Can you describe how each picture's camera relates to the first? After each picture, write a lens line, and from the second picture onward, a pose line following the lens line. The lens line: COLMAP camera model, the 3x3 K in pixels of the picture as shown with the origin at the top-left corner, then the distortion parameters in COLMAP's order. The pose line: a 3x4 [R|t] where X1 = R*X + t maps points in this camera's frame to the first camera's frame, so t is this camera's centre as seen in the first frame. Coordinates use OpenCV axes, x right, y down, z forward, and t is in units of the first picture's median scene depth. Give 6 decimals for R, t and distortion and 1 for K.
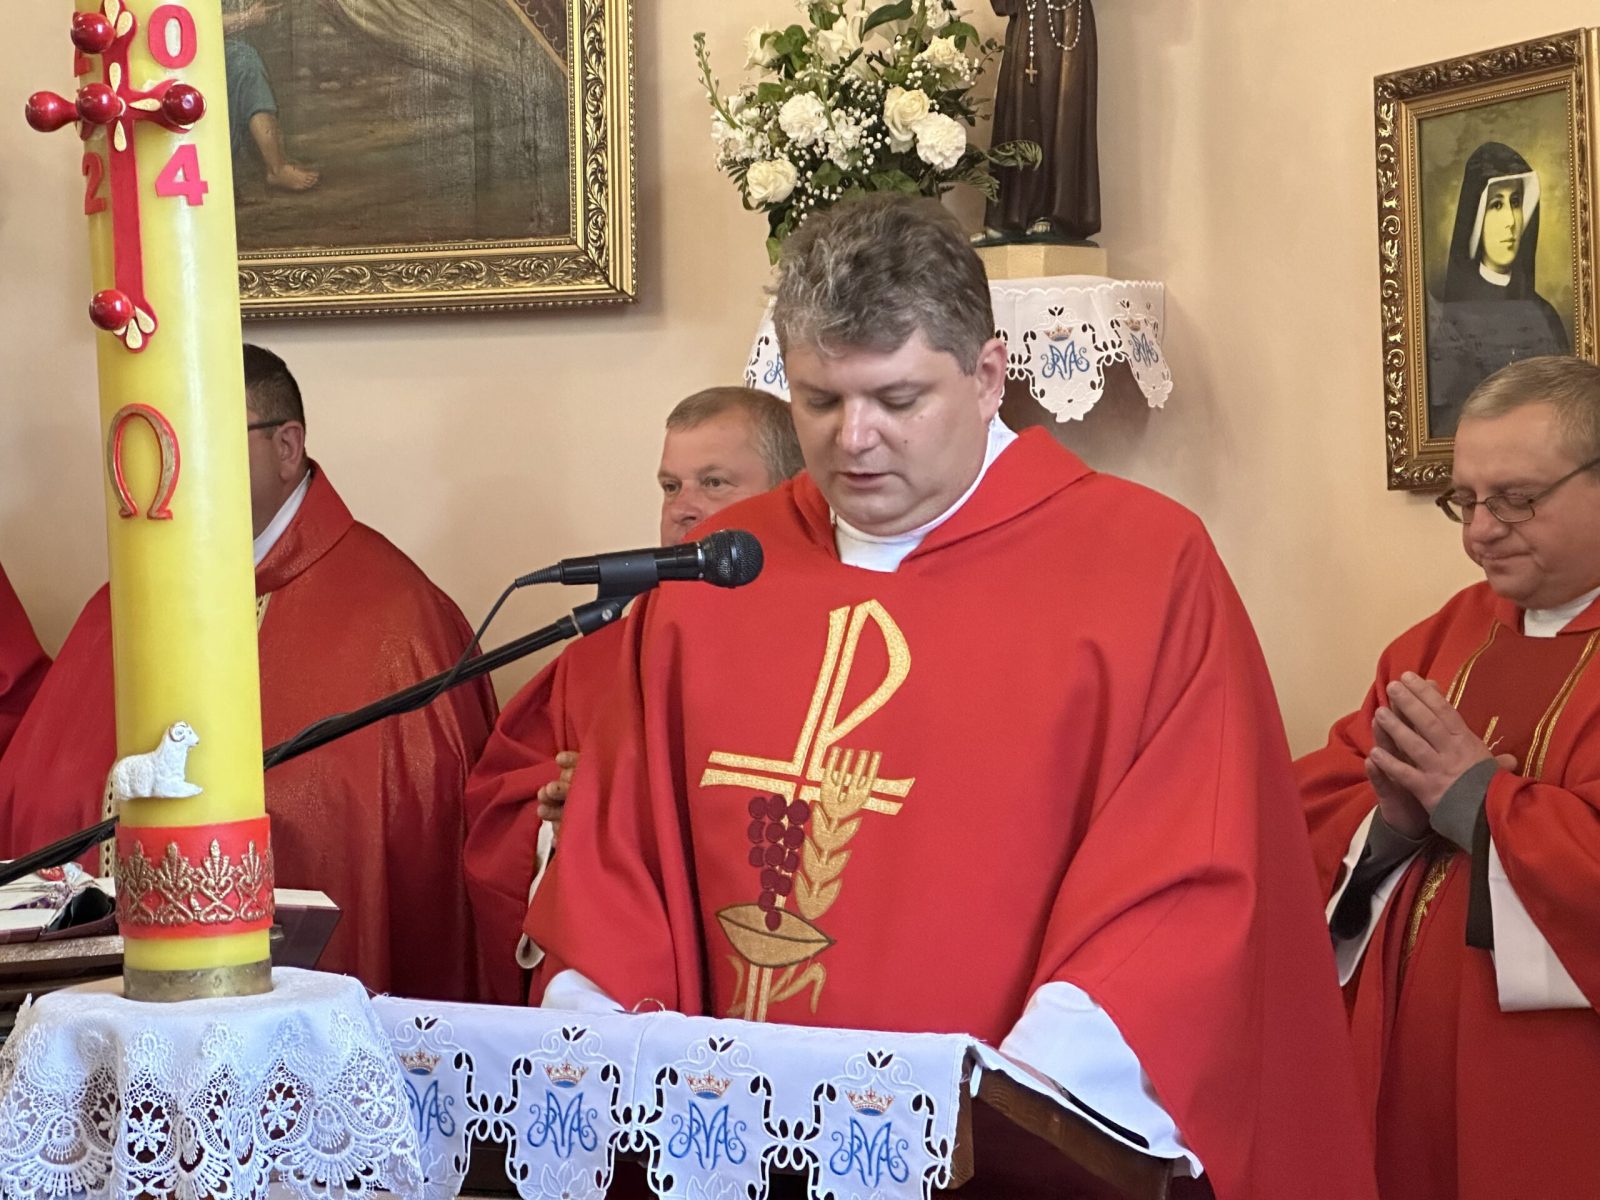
lens RADIAL K [[3578.1, 0, 809.0], [0, 3578.1, 554.3], [0, 0, 1]] dist [-0.005678, 2.608097]
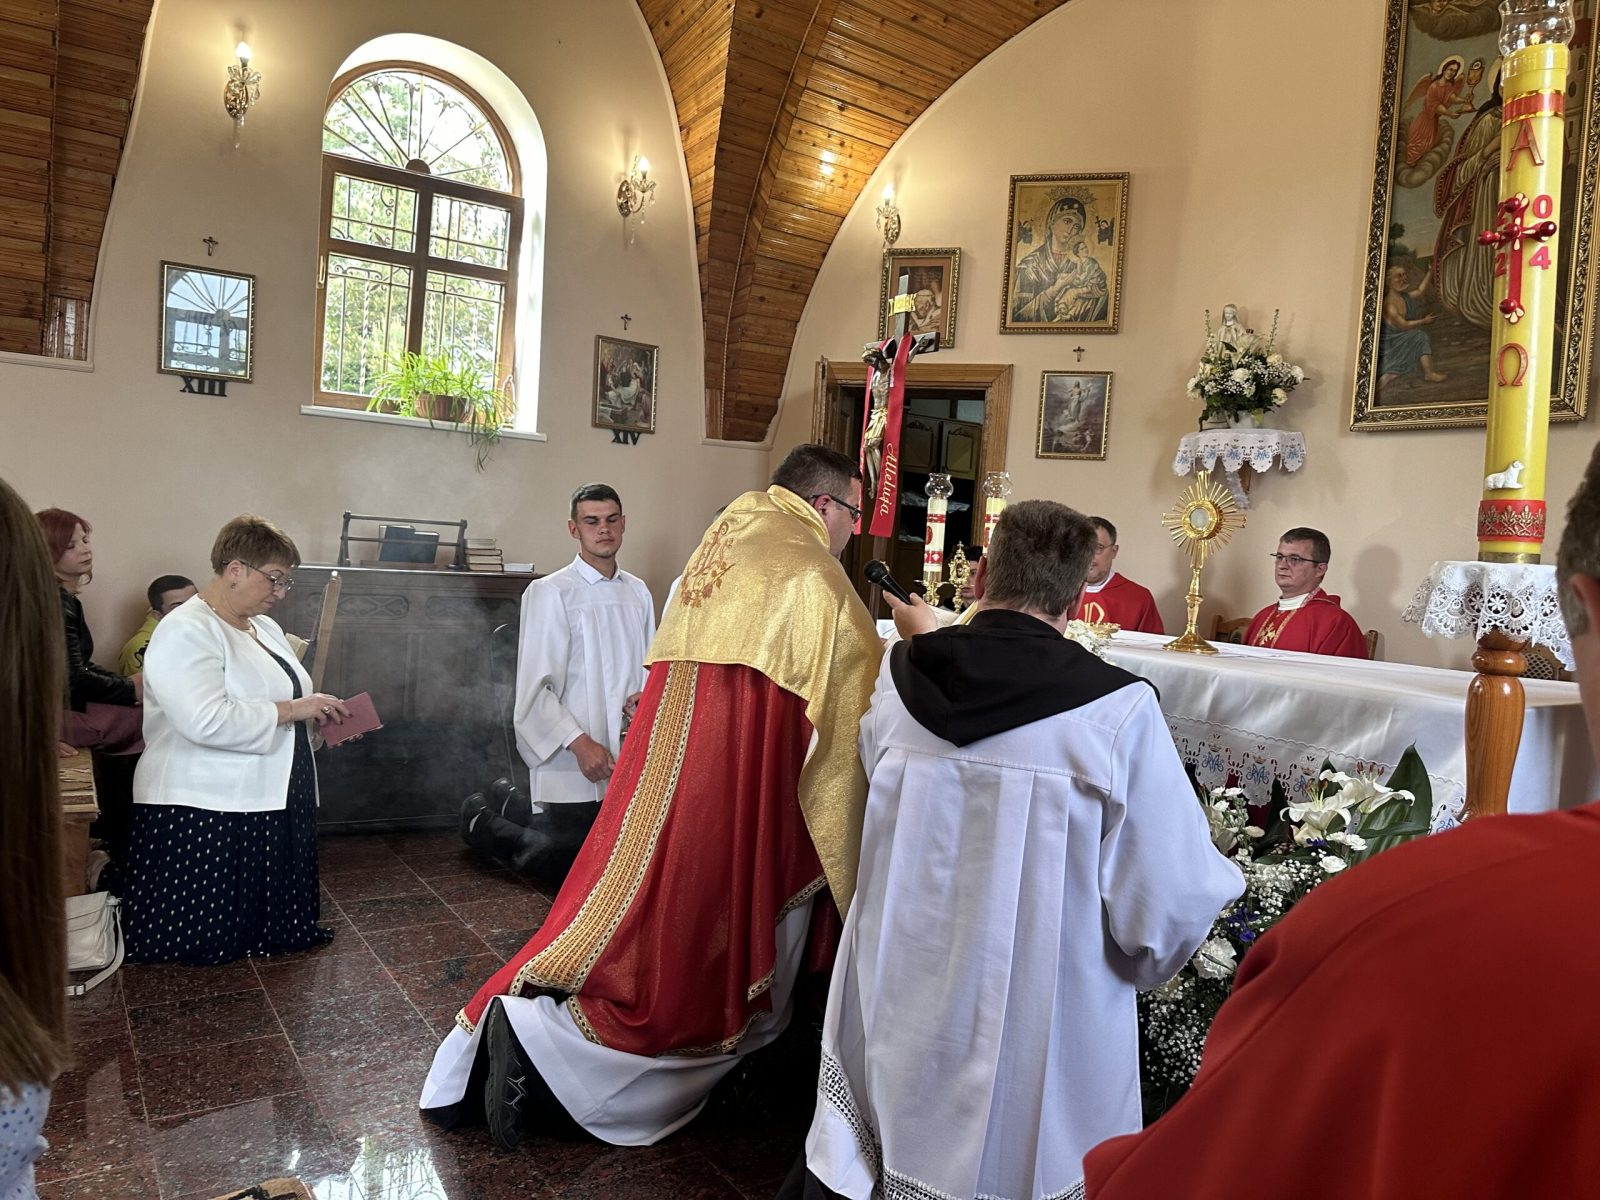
lens RADIAL K [[1134.4, 0, 800.0], [0, 1134.4, 600.0], [0, 0, 1]] dist [0.011285, -0.019935]
pose [[0.843775, 0.095823, -0.528073, -0.097199], [-0.089136, 0.995288, 0.038178, 0.095461], [0.529243, 0.014857, 0.848340, -0.005747]]
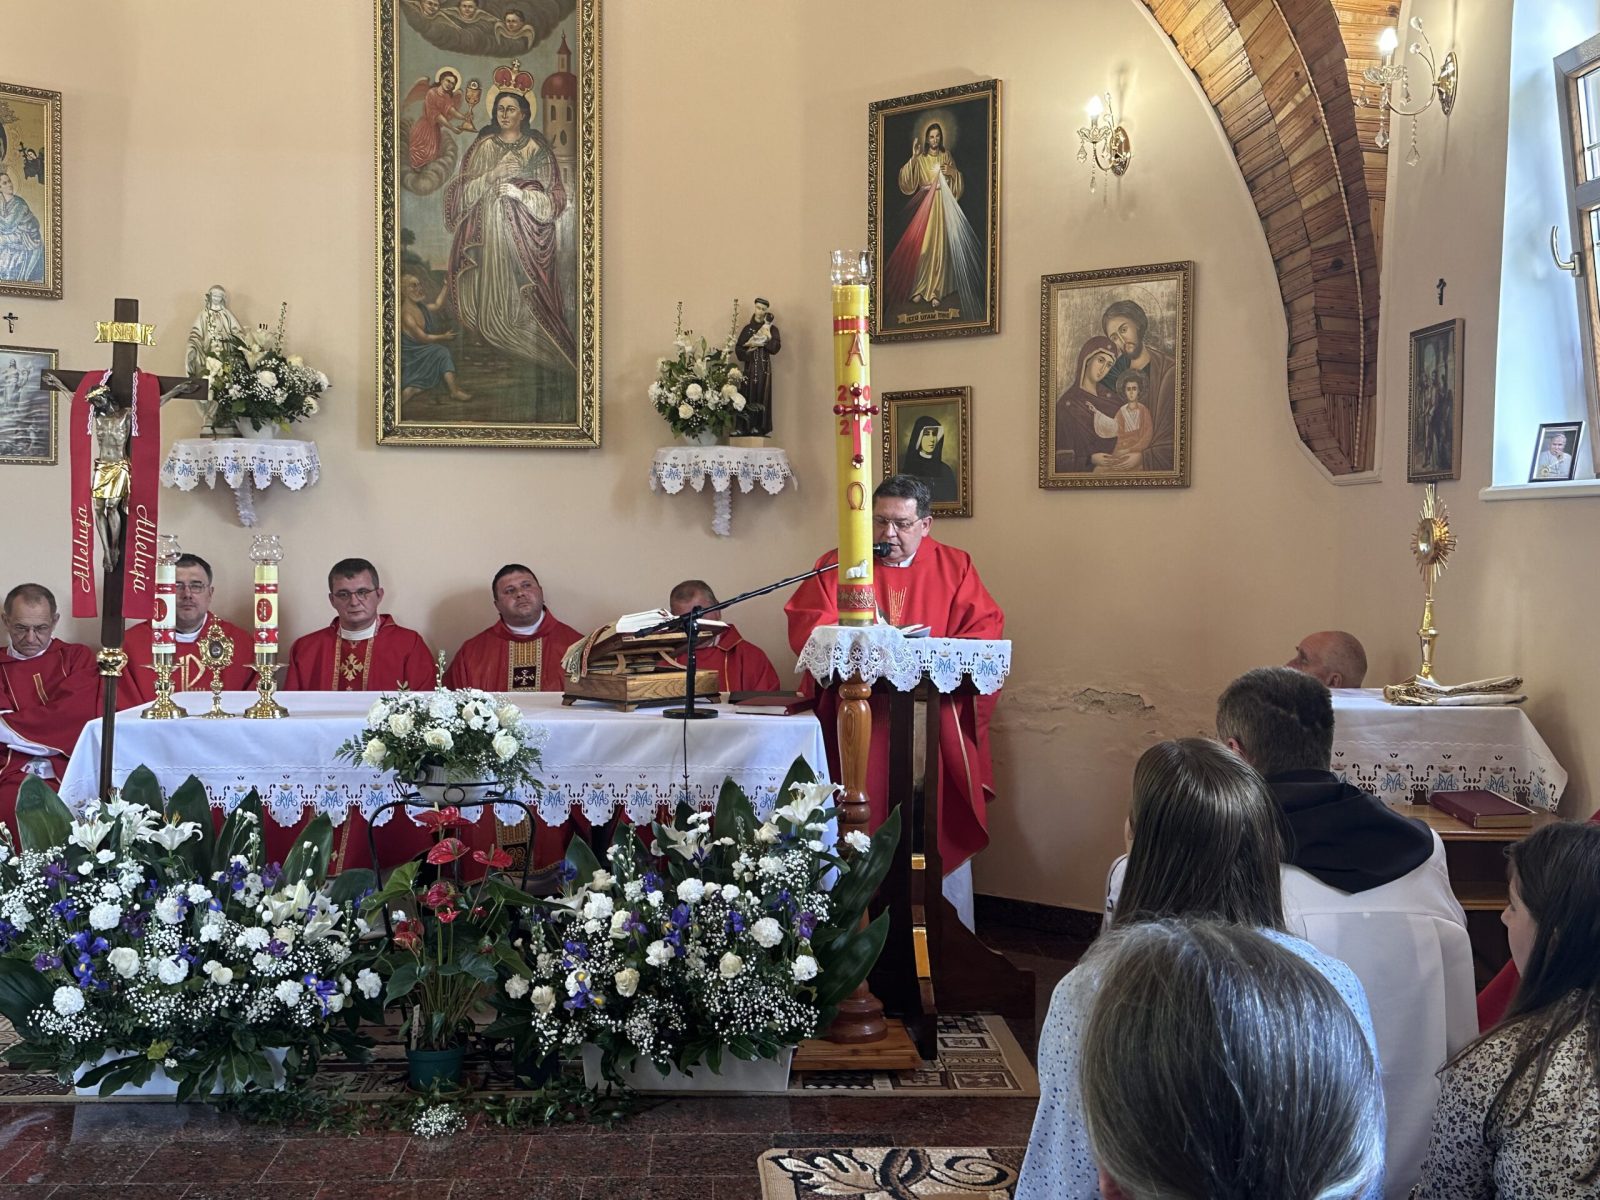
lens RADIAL K [[1832.1, 0, 787.4], [0, 1832.1, 599.2], [0, 0, 1]] dist [0.193446, -0.382128]
pose [[0.896833, 0.009467, 0.442269, -0.679803], [-0.015573, 0.999827, 0.010175, 0.041622], [-0.442096, -0.016013, 0.896825, -0.486512]]
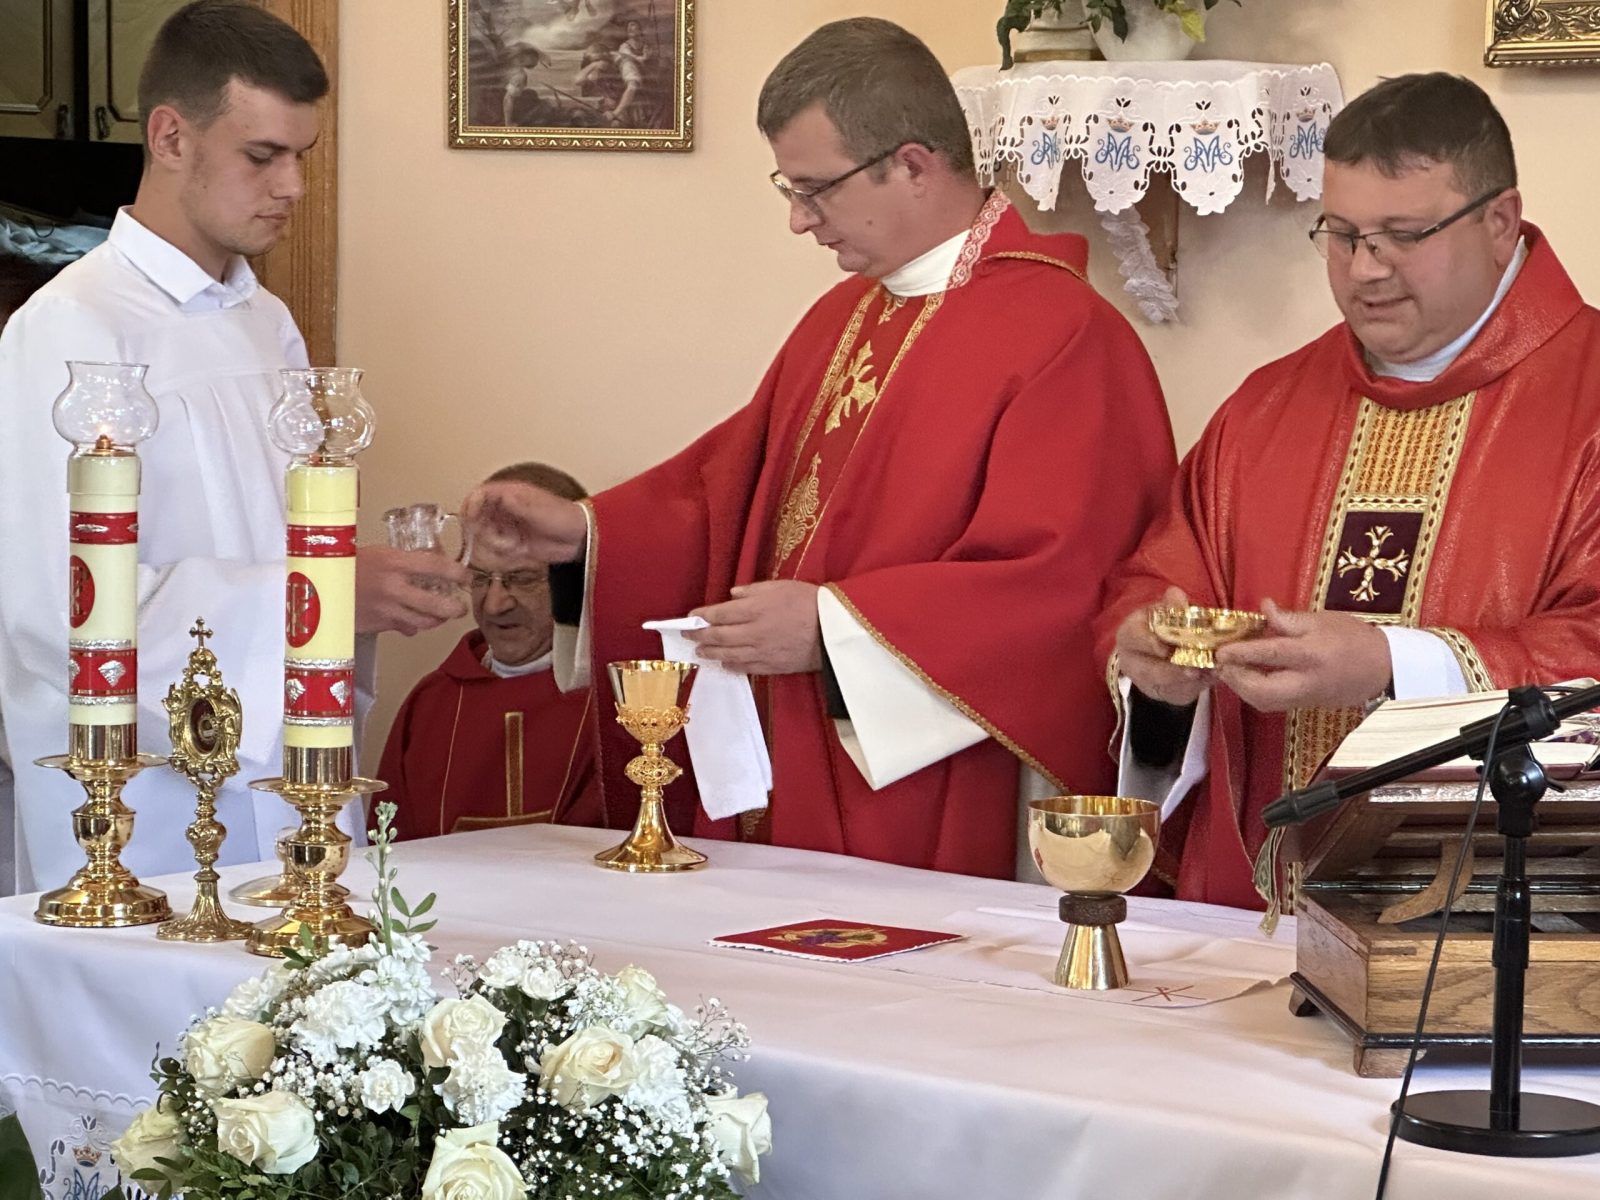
lens RADIAL K [[4406.8, 0, 843.3], [0, 4406.8, 599.5], [0, 0, 1]] dist [-0.176784, 6.856836]
pose [[0.963298, 0.053316, -0.263085, -0.080624], [-0.038158, 0.997322, 0.062397, 0.002400], [0.265707, -0.050068, 0.962753, -0.061859]]
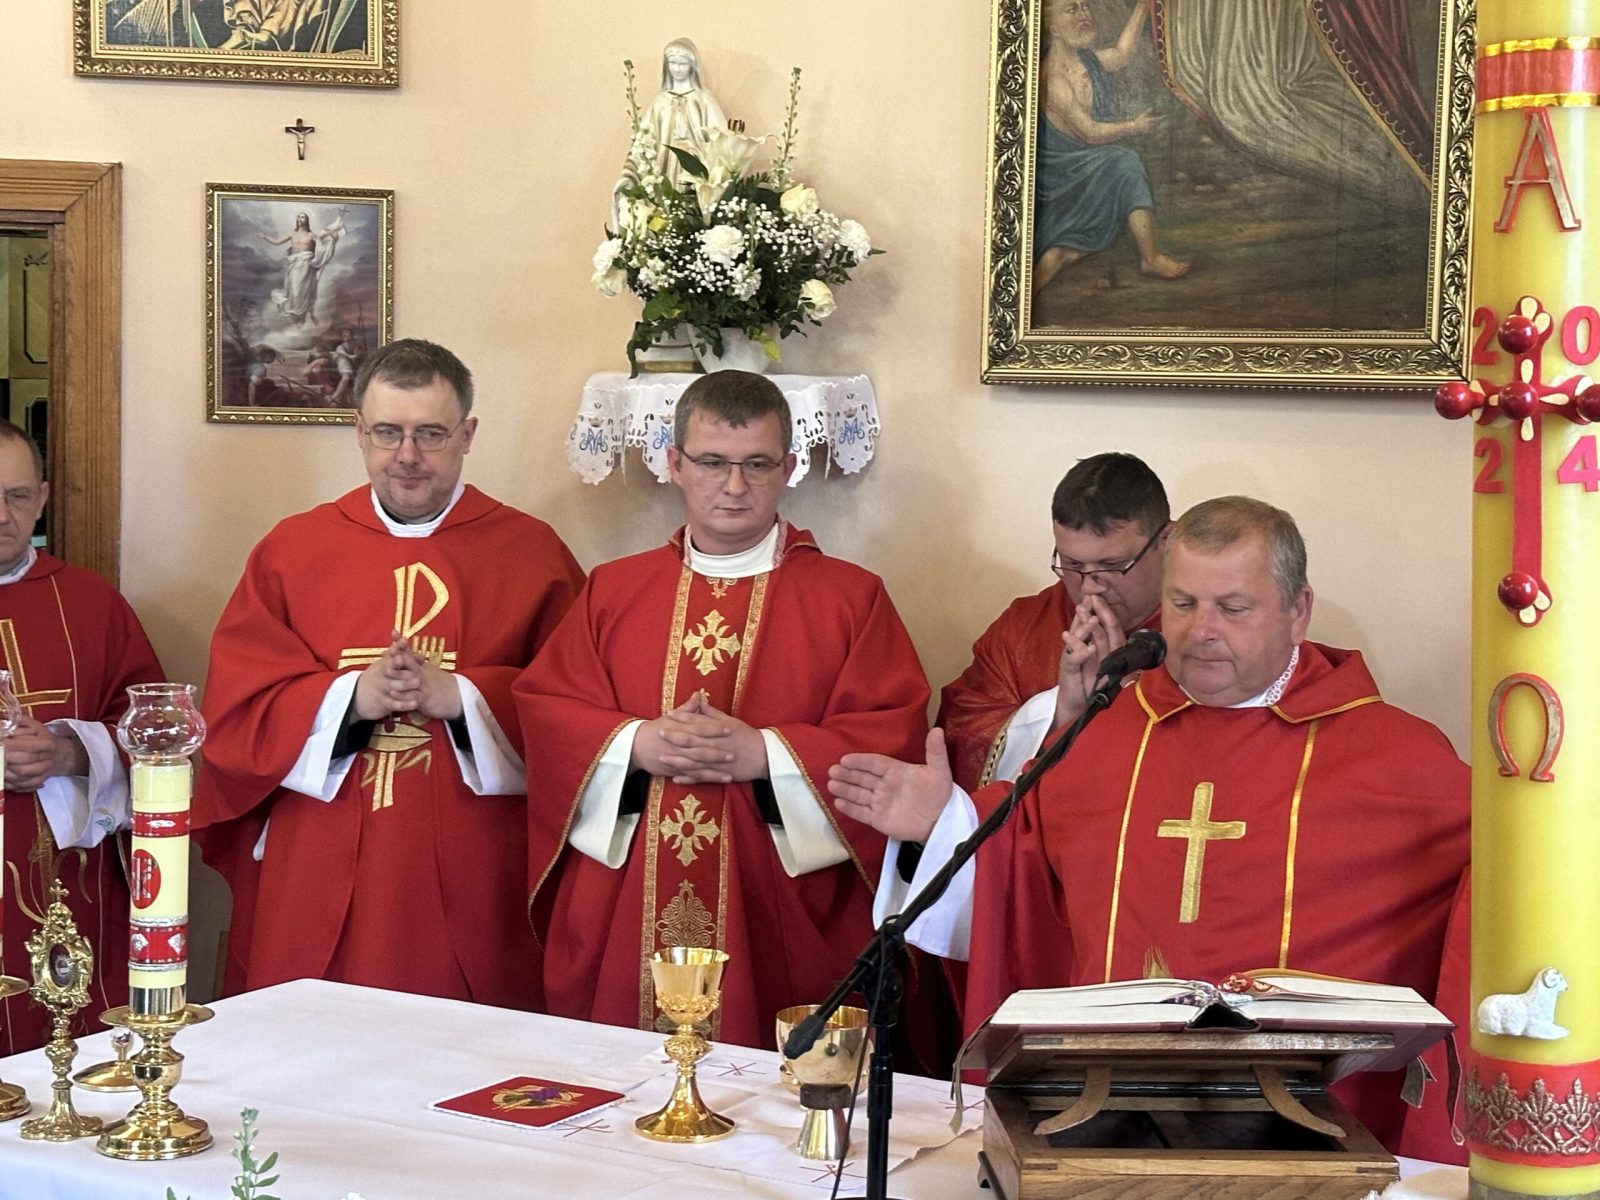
lens RADIAL K [[2915.9, 0, 806.9], [0, 2915.9, 585.1], [0, 0, 1]] dist [0.156707, 0.021779]
pose [[0.990871, 0.048058, -0.125960, -0.166984], [-0.041326, 0.997602, 0.055525, -0.062326], [0.128326, -0.049813, 0.990480, 0.055101]]
